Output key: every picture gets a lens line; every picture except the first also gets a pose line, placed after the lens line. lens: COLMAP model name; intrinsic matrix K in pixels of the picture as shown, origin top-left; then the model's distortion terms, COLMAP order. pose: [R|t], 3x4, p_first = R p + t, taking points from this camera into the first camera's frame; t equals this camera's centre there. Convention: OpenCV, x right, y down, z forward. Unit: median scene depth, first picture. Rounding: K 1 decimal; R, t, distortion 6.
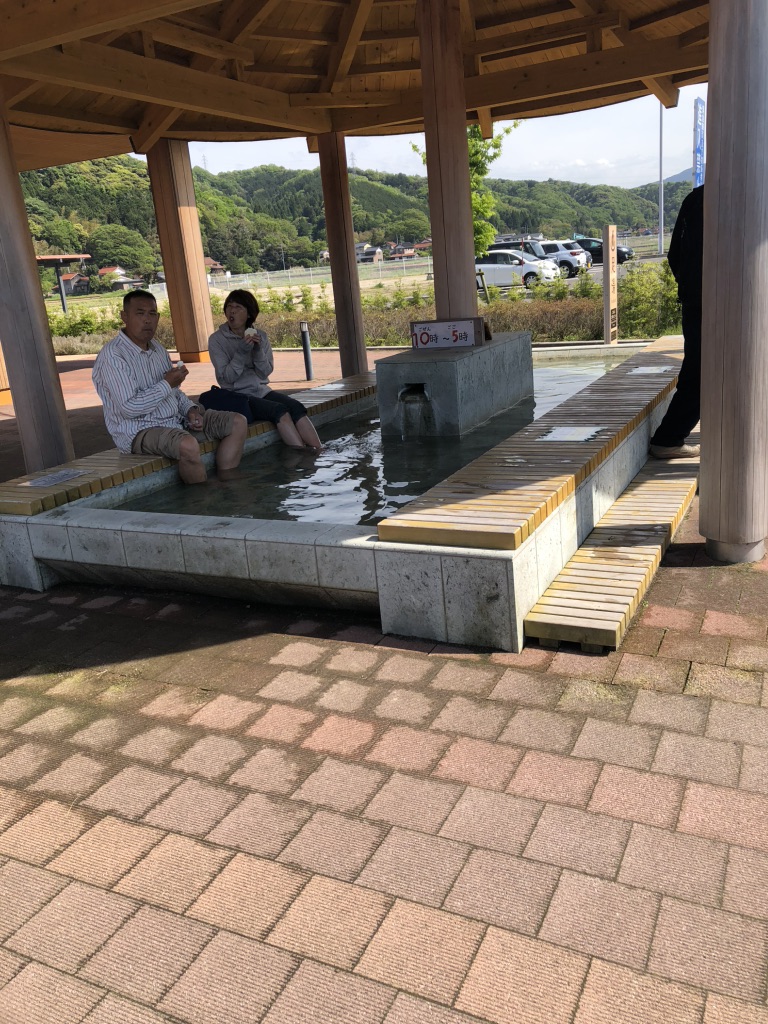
lens RADIAL K [[836.4, 0, 384.0], [0, 836.4, 512.0], [0, 0, 1]] dist [0.010843, 0.000509]
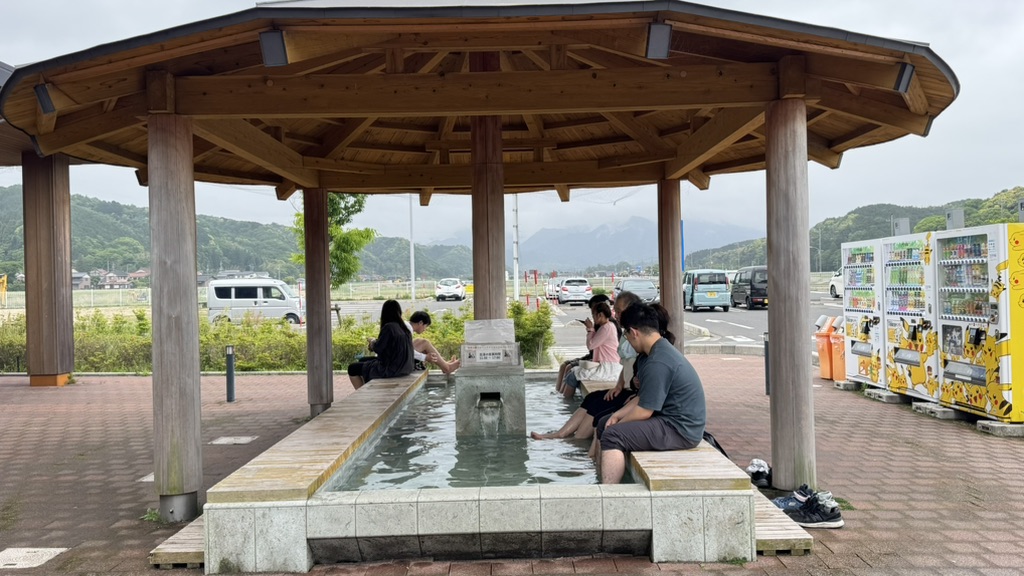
lens RADIAL K [[829.7, 0, 512.0], [0, 829.7, 288.0], [0, 0, 1]] dist [0.160869, -0.364031]
pose [[0.894349, 0.065410, 0.442562, -0.687473], [0.071886, 0.955387, -0.286475, 0.076604], [-0.441557, 0.288023, 0.849747, -0.159154]]
